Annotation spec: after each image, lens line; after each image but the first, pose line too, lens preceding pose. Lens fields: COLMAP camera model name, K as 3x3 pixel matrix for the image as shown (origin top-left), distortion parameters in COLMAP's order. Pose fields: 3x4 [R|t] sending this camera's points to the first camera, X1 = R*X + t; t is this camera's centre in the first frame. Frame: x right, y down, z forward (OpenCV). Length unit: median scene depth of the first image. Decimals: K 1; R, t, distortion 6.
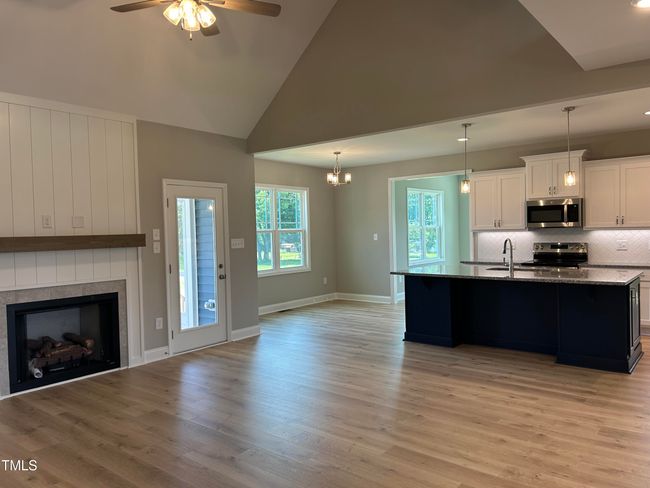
lens RADIAL K [[485.0, 0, 331.7], [0, 485.0, 245.1], [0, 0, 1]] dist [0.078635, -0.082963]
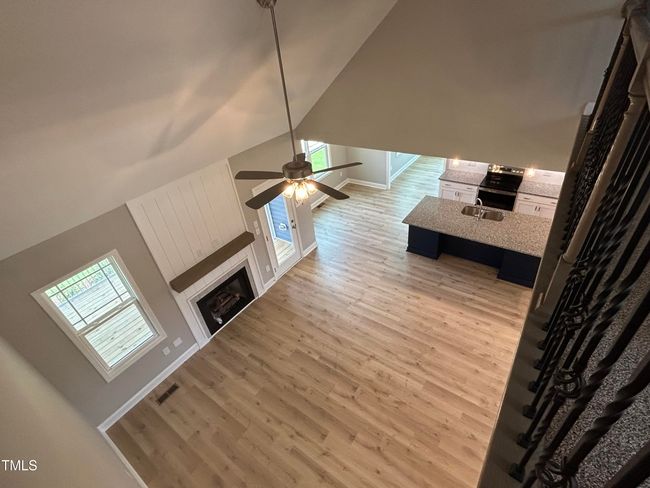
lens RADIAL K [[316.3, 0, 325.3], [0, 316.3, 240.6], [0, 0, 1]] dist [0.000778, -0.000238]
pose [[0.995362, -0.096187, 0.001381, -0.175804], [0.079531, 0.830903, 0.550704, -0.616292], [-0.054118, -0.548040, 0.834700, 0.153209]]
